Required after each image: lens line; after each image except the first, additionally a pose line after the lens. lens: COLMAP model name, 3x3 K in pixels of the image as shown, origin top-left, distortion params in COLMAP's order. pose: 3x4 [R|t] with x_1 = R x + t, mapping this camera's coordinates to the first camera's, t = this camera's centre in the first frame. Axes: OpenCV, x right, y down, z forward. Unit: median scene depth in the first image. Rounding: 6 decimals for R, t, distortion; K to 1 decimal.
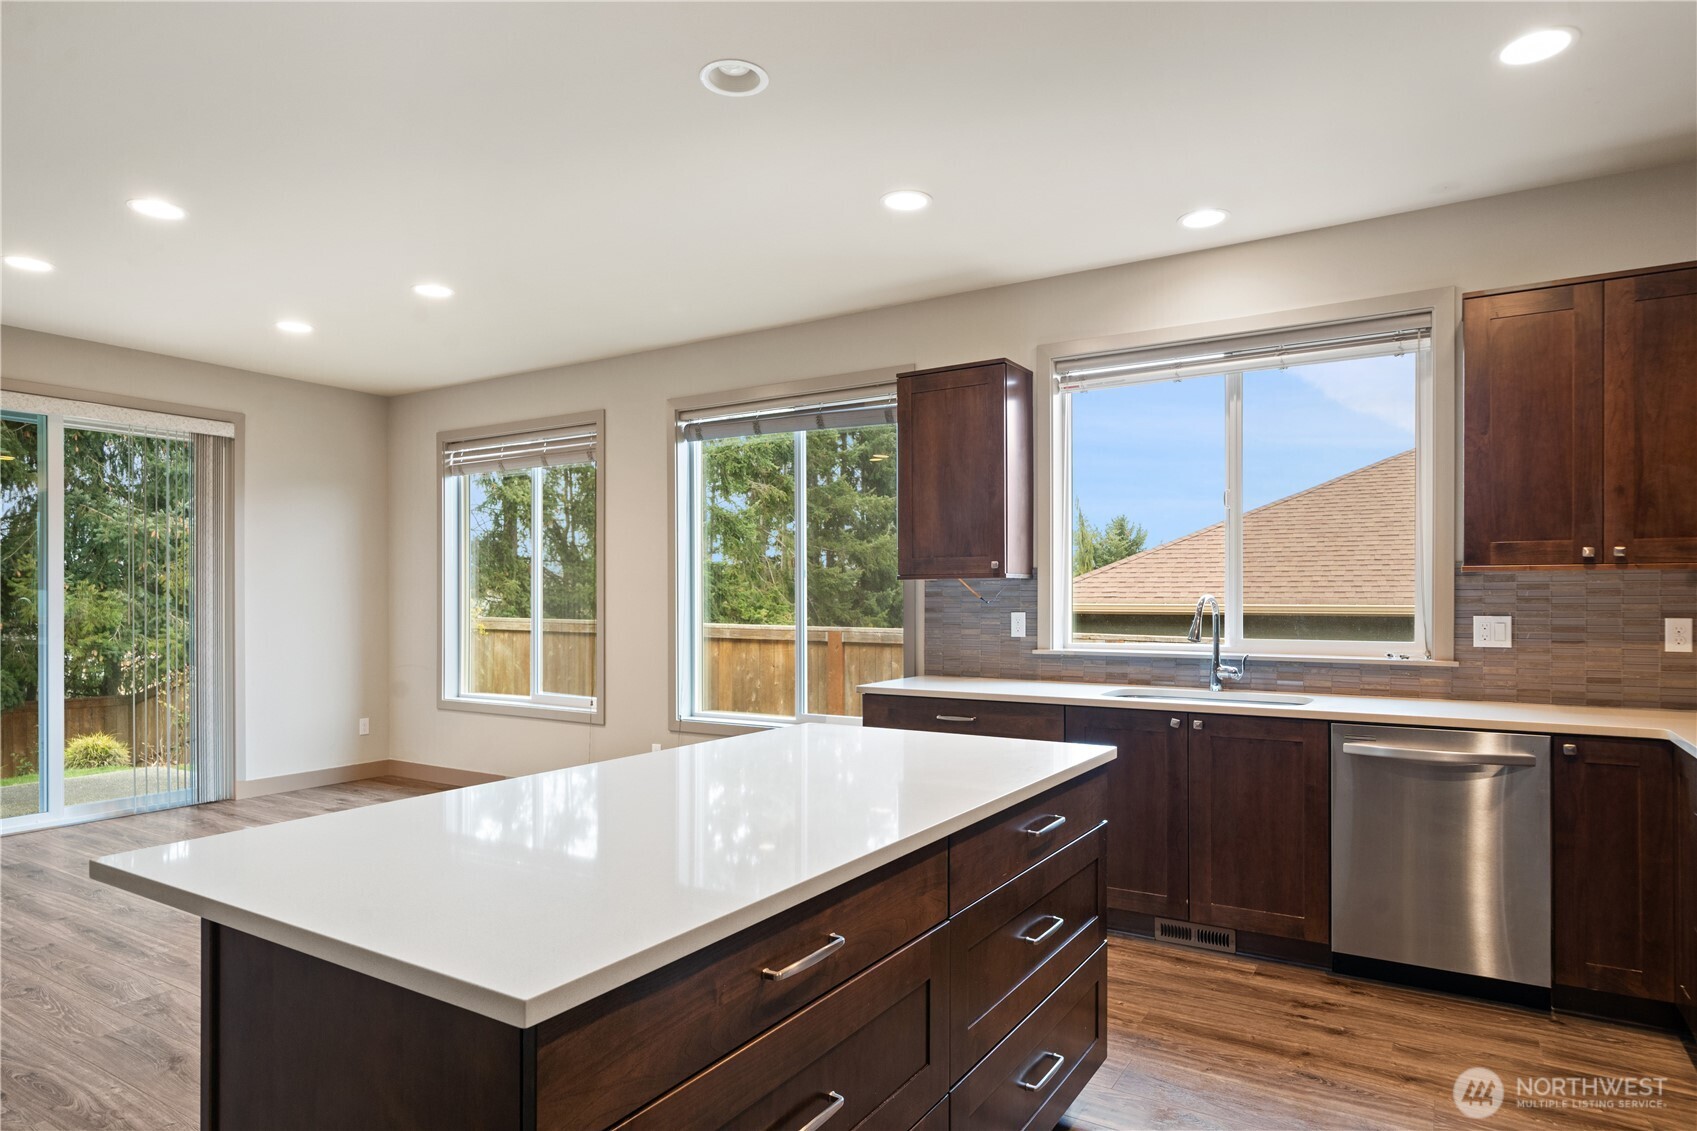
lens RADIAL K [[993.4, 0, 841.9], [0, 993.4, 600.7], [0, 0, 1]] dist [0.003791, 0.002967]
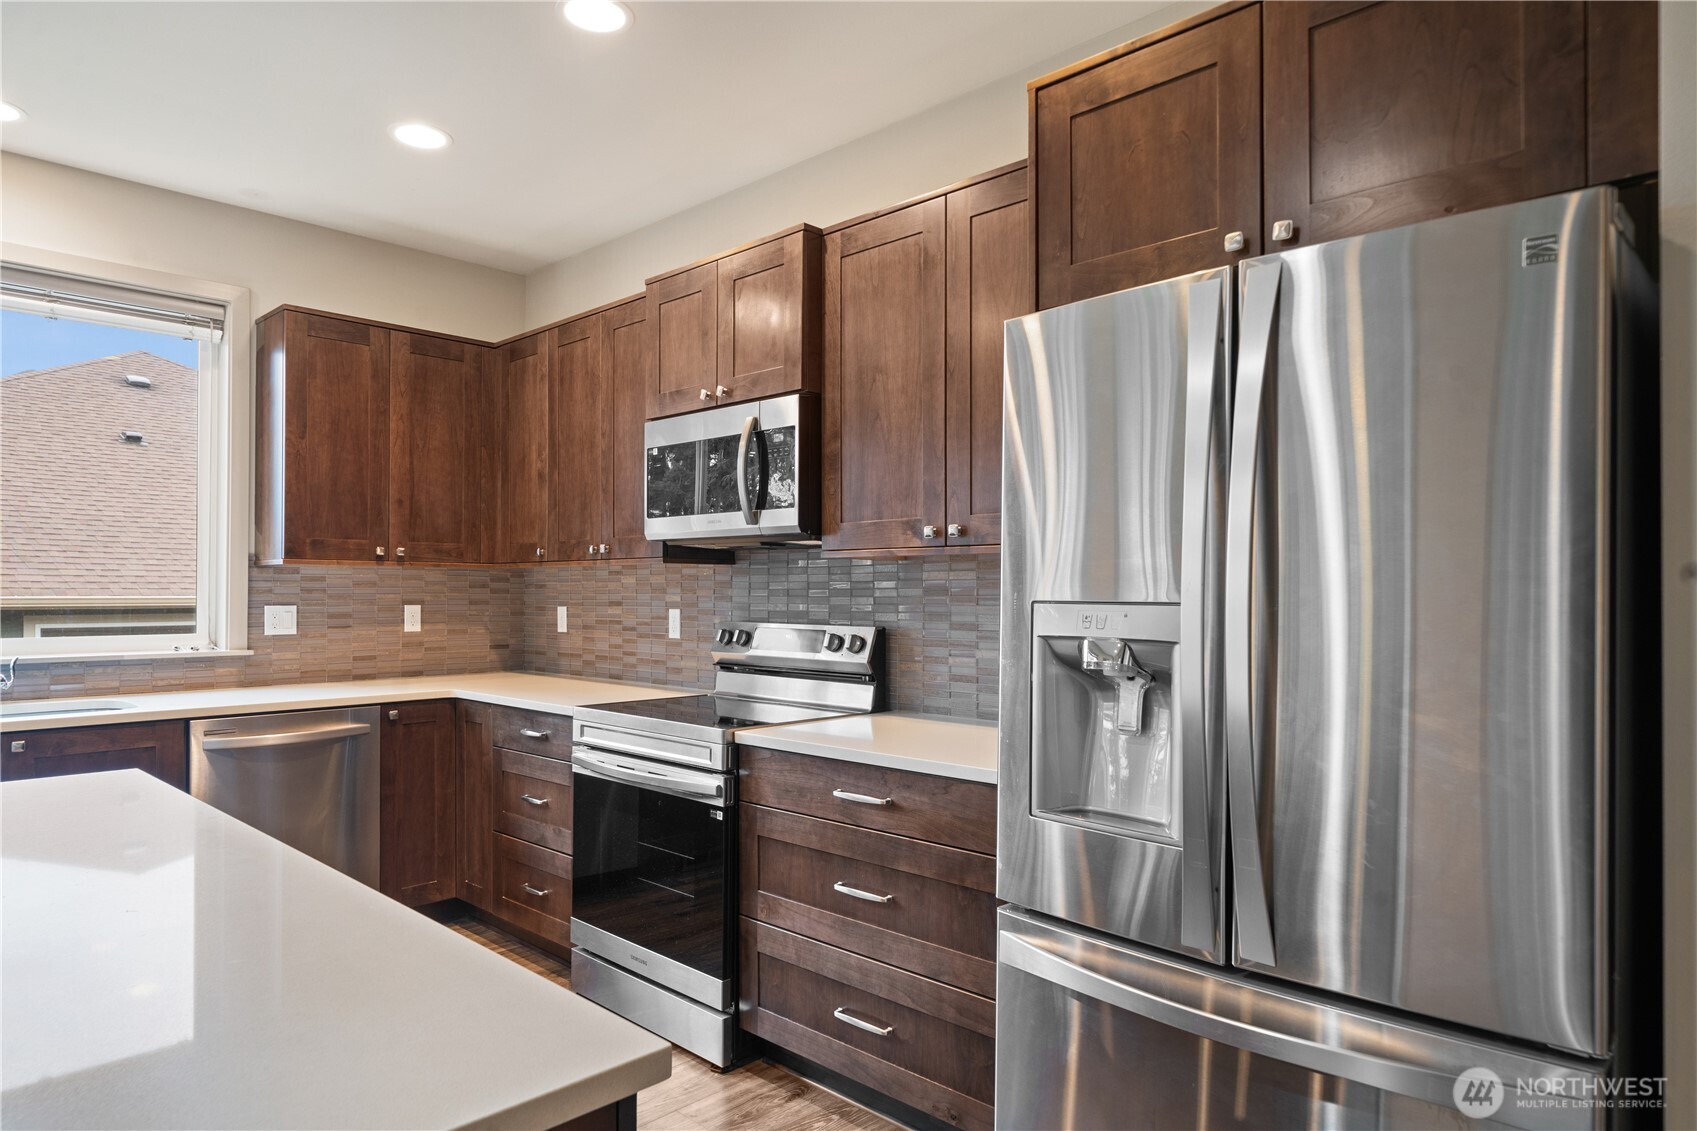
lens RADIAL K [[1023.4, 0, 837.6], [0, 1023.4, 583.6], [0, 0, 1]] dist [-0.003387, 0.003733]
pose [[0.205679, 0.008831, 0.978580, -0.244295], [-0.000709, 0.999960, -0.008875, 0.000808], [-0.978619, 0.001132, 0.205677, 0.144722]]
